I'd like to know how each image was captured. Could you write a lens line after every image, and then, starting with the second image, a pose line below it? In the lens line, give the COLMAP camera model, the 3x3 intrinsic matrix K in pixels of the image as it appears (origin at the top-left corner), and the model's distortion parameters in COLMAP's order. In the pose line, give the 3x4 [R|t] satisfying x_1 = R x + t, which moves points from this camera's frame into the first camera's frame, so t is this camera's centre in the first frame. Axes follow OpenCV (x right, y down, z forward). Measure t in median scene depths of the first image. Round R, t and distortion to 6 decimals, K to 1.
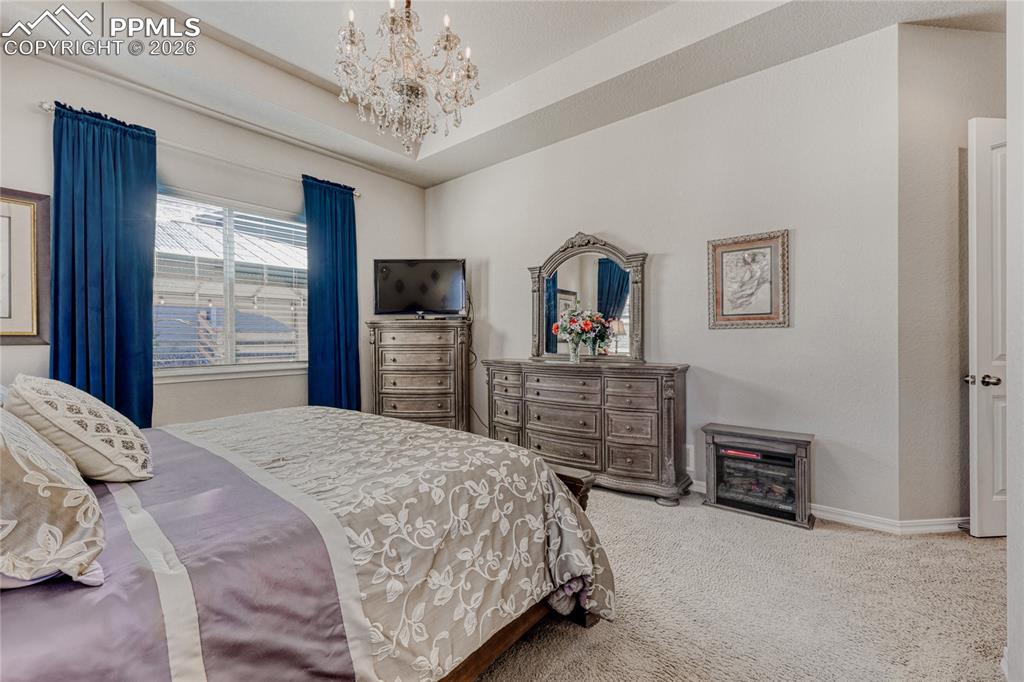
lens RADIAL K [[424.5, 0, 515.6], [0, 424.5, 345.2], [0, 0, 1]] dist [-0.001090, -0.000040]
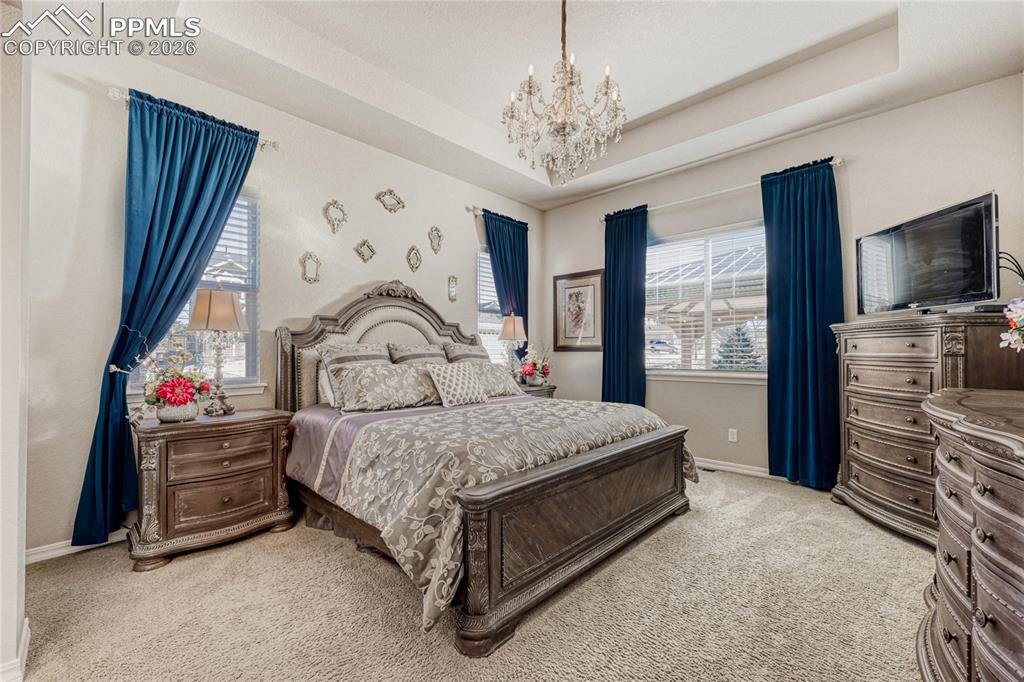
lens RADIAL K [[424.5, 0, 515.6], [0, 424.5, 345.2], [0, 0, 1]] dist [-0.001090, -0.000040]
pose [[-0.074089, -0.006262, -0.997232, 0.484925], [-0.013068, 0.999901, -0.005308, -0.008393], [0.997166, 0.012638, -0.074164, 0.515129]]
